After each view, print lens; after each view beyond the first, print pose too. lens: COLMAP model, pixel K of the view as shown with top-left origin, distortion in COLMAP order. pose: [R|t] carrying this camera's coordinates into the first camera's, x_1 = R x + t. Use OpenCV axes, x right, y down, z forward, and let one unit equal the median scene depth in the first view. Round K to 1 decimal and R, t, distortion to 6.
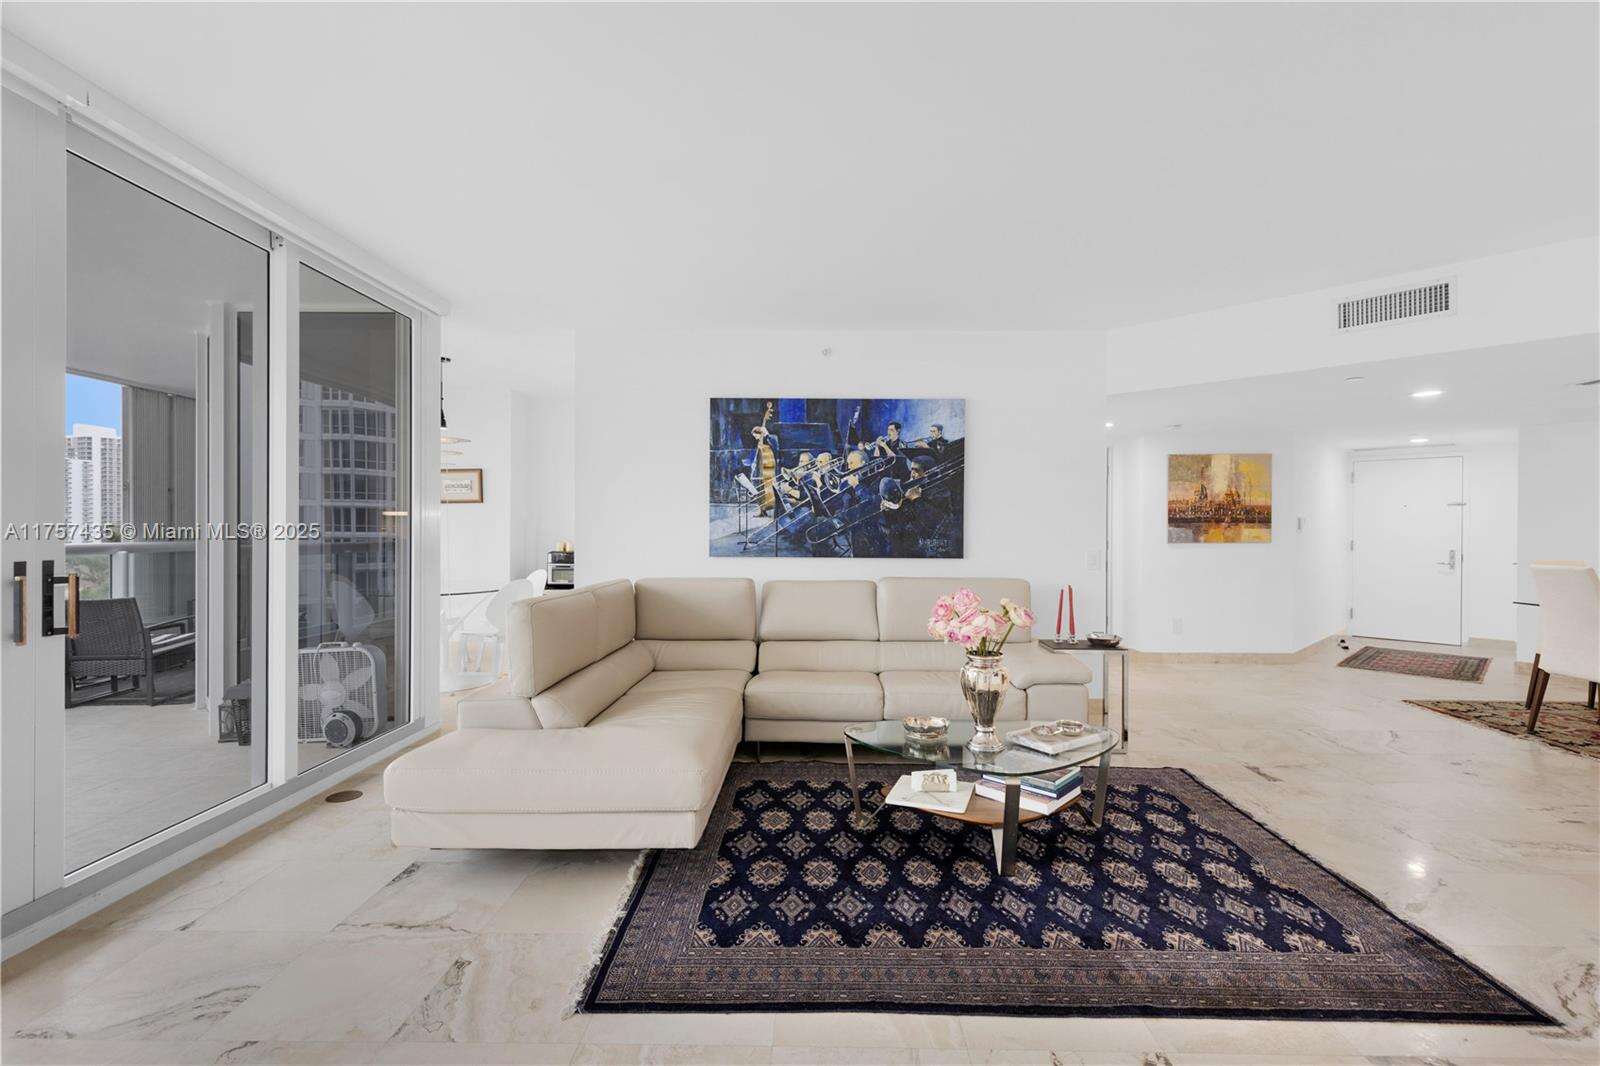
lens RADIAL K [[721.9, 0, 808.2], [0, 721.9, 528.5], [0, 0, 1]] dist [0.008150, -0.001875]
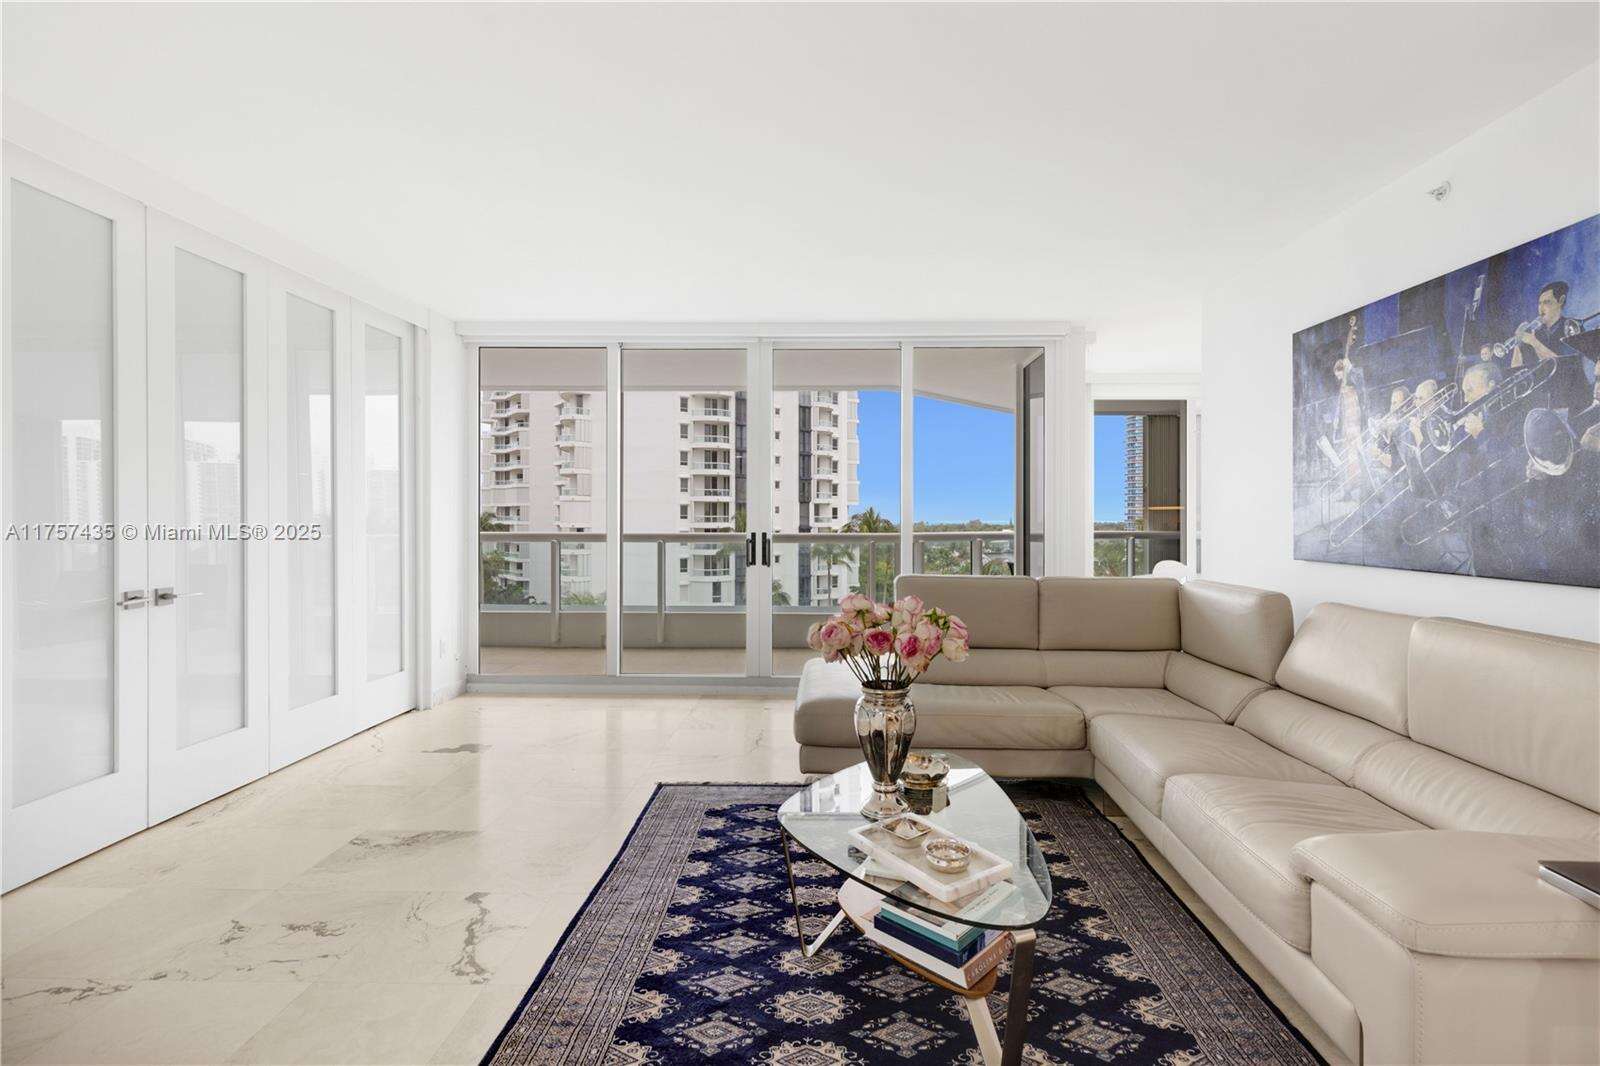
lens RADIAL K [[721.9, 0, 815.0], [0, 721.9, 514.3], [0, 0, 1]] dist [0.008150, -0.001875]
pose [[-0.009872, -0.008627, -0.999914, 0.576940], [-0.002202, 0.999961, -0.008606, 0.002144], [0.999949, 0.002117, -0.009890, 0.543376]]
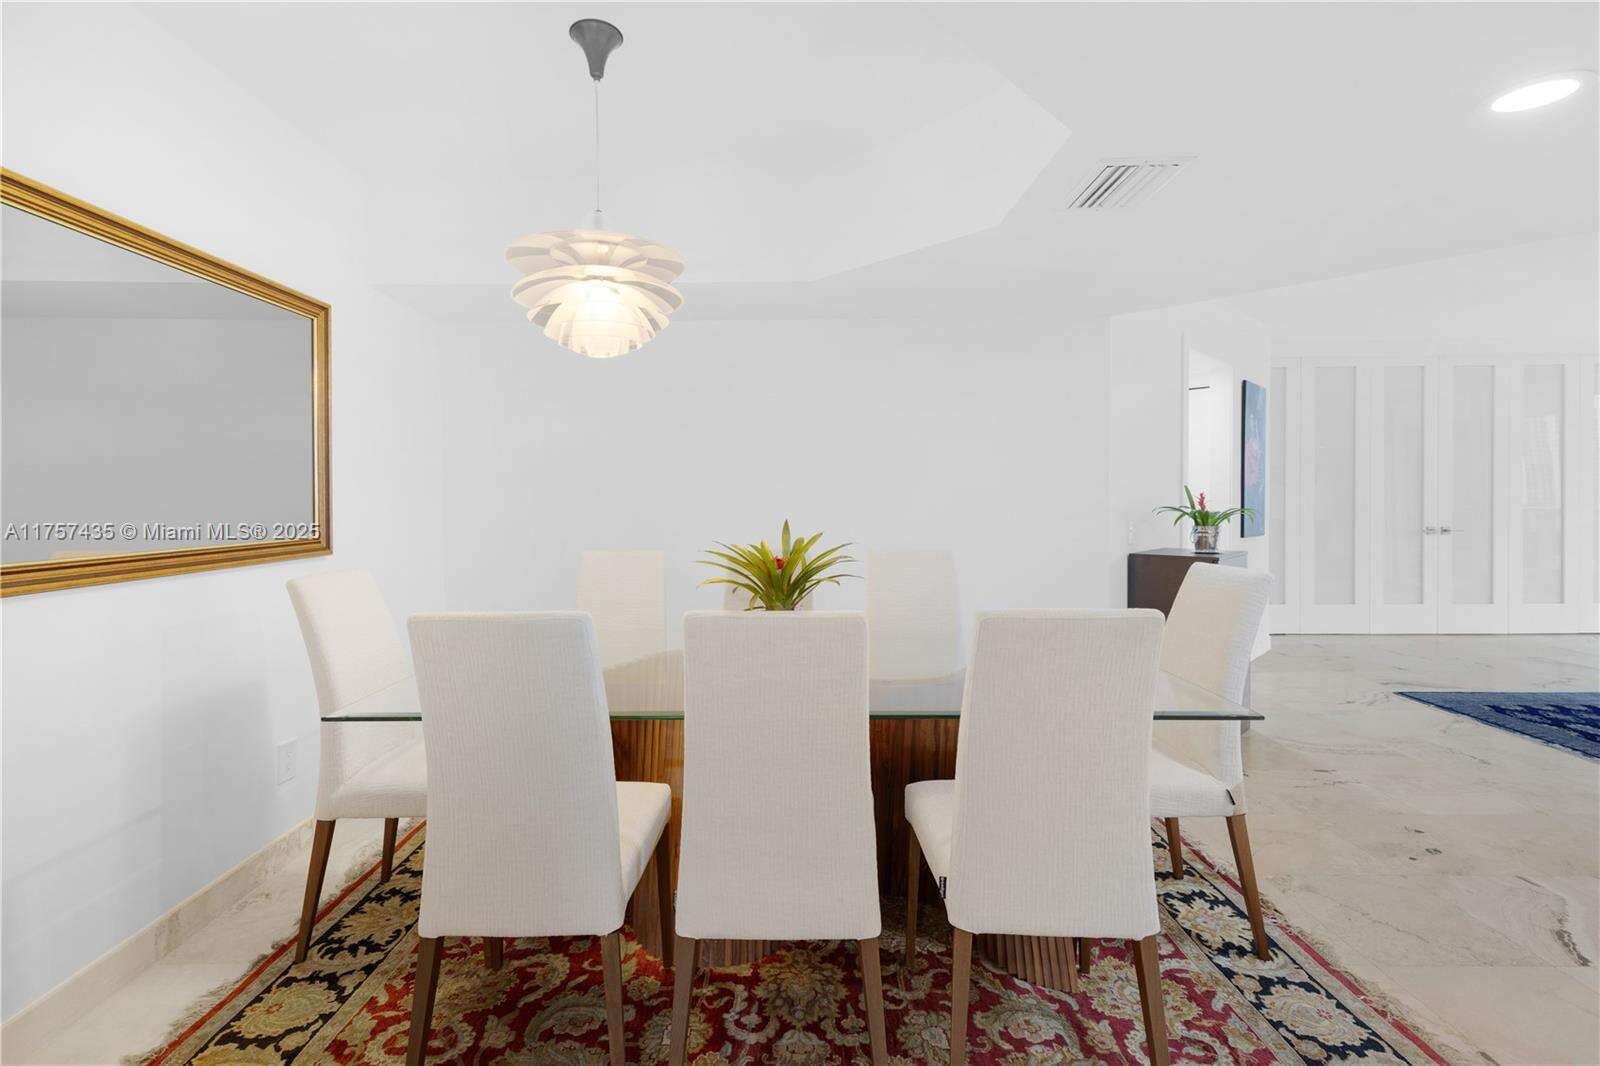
lens RADIAL K [[730.0, 0, 777.7], [0, 730.0, 516.3], [0, 0, 1]] dist [0.007963, -0.003256]
pose [[-0.999993, 0.003676, 0.000189, 1.190710], [0.003679, 0.999660, 0.025820, 0.002363], [-0.000094, 0.025821, -0.999667, 1.327598]]
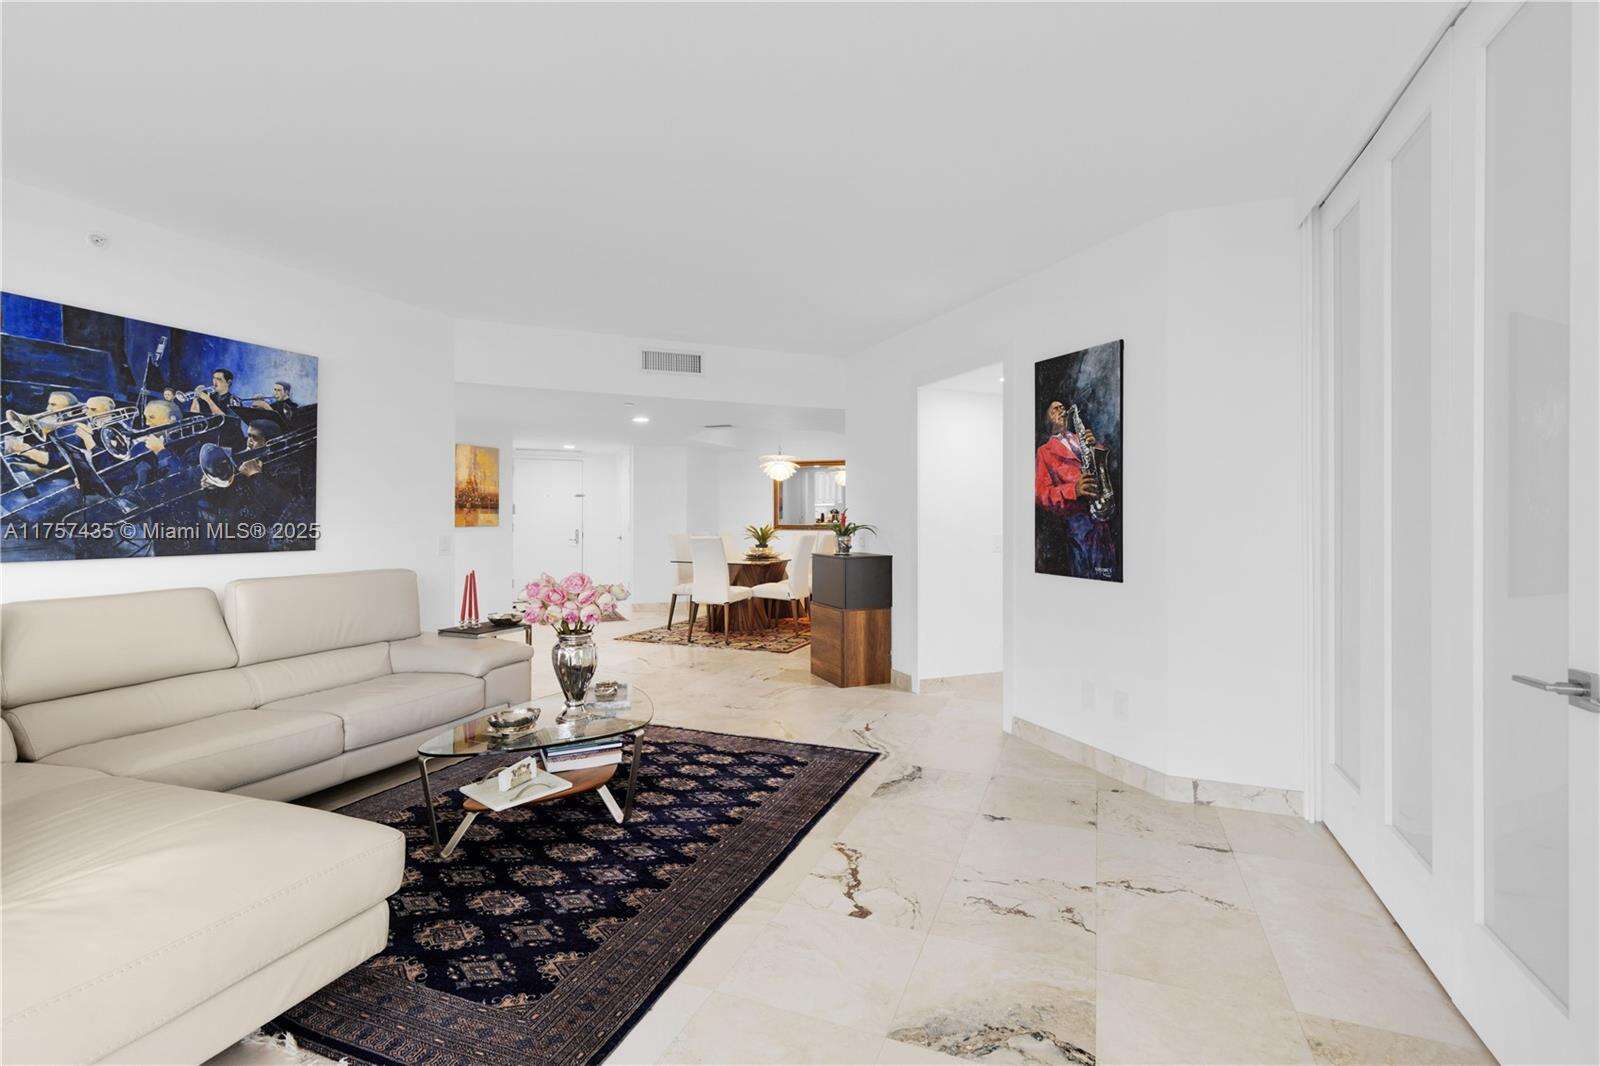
lens RADIAL K [[721.9, 0, 816.2], [0, 721.9, 518.4], [0, 0, 1]] dist [0.008150, -0.001875]
pose [[0.348366, -0.005788, 0.937341, -0.364391], [-0.001689, 0.999975, 0.006803, -0.001254], [-0.937357, -0.003953, 0.348348, 0.173832]]
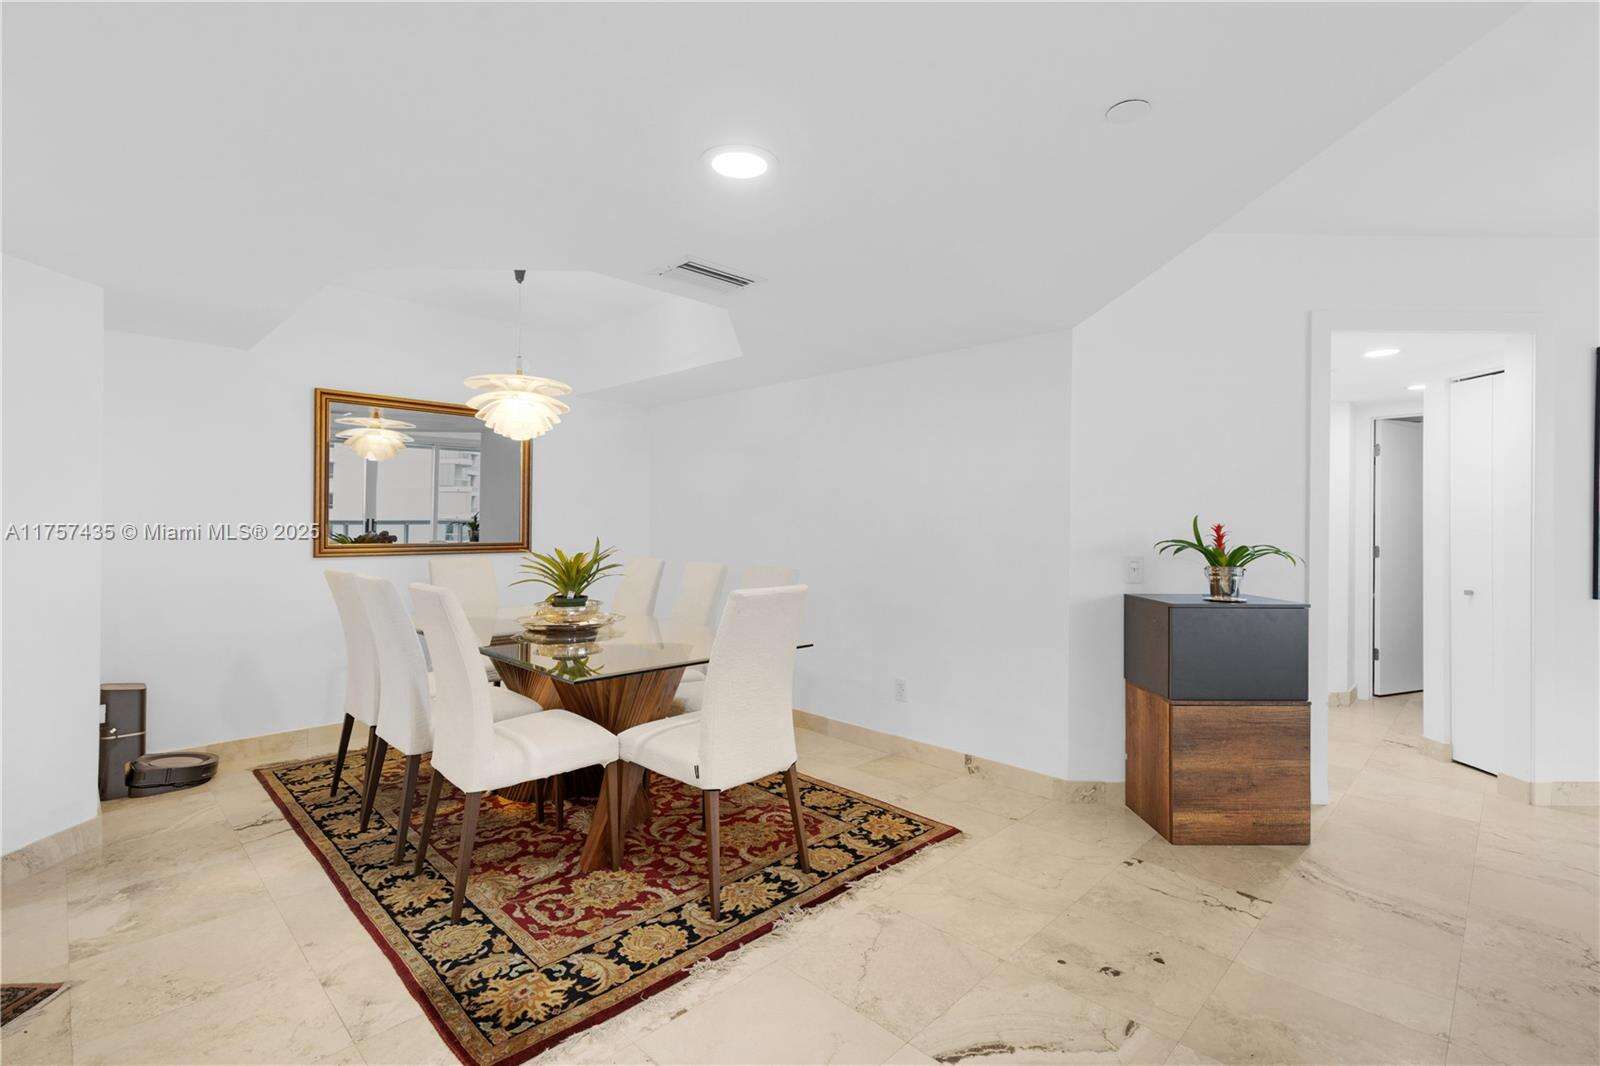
lens RADIAL K [[730.0, 0, 815.1], [0, 730.0, 529.3], [0, 0, 1]] dist [0.007963, -0.003256]
pose [[-0.727415, -0.012897, 0.686076, 0.552978], [-0.007711, 0.999914, 0.010621, -0.000646], [-0.686154, 0.002436, -0.727452, 1.230545]]
